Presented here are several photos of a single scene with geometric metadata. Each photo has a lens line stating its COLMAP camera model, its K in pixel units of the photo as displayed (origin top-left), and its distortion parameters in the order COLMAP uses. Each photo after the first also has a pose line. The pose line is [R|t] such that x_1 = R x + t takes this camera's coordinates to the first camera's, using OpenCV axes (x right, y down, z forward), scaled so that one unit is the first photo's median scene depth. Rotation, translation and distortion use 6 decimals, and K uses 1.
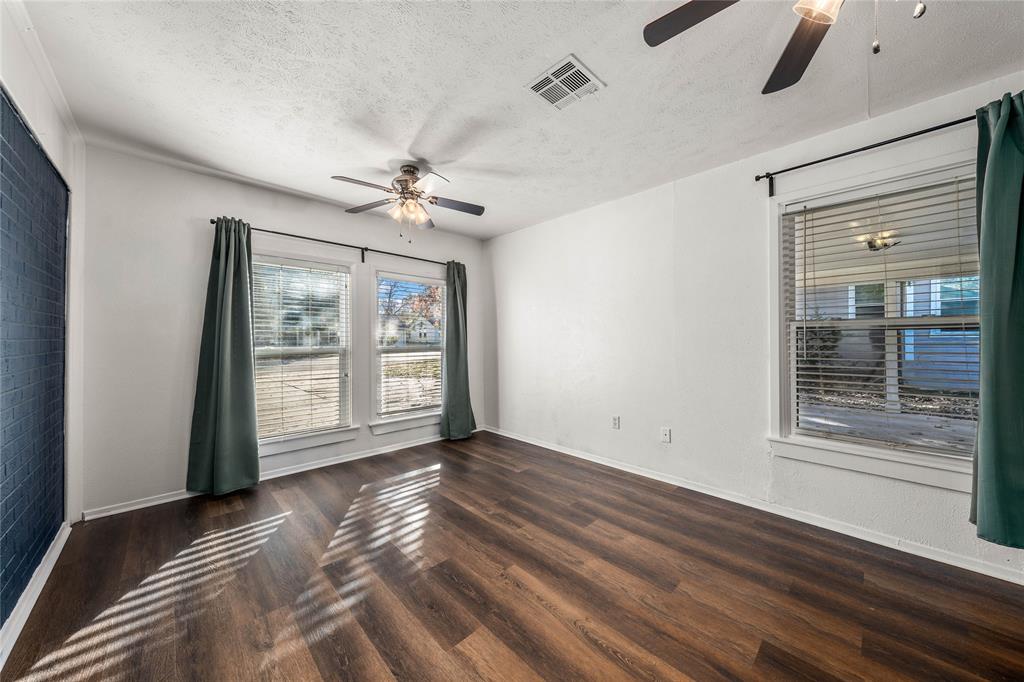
lens RADIAL K [[348.1, 0, 513.6], [0, 348.1, 340.9], [0, 0, 1]] dist [-0.000723, -0.000014]
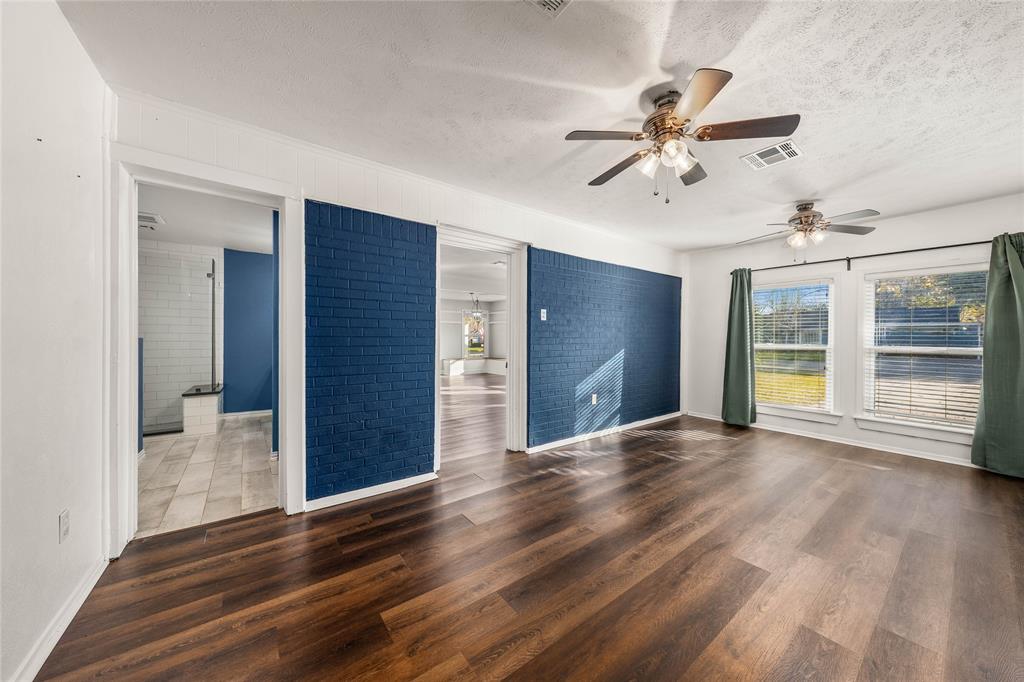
lens RADIAL K [[348.1, 0, 510.5], [0, 348.1, 339.1], [0, 0, 1]] dist [-0.000723, -0.000014]
pose [[-0.138349, 0.004282, -0.990374, 0.996181], [-0.000411, 0.999990, 0.004381, -0.008813], [0.990383, 0.001013, -0.138346, 0.101743]]
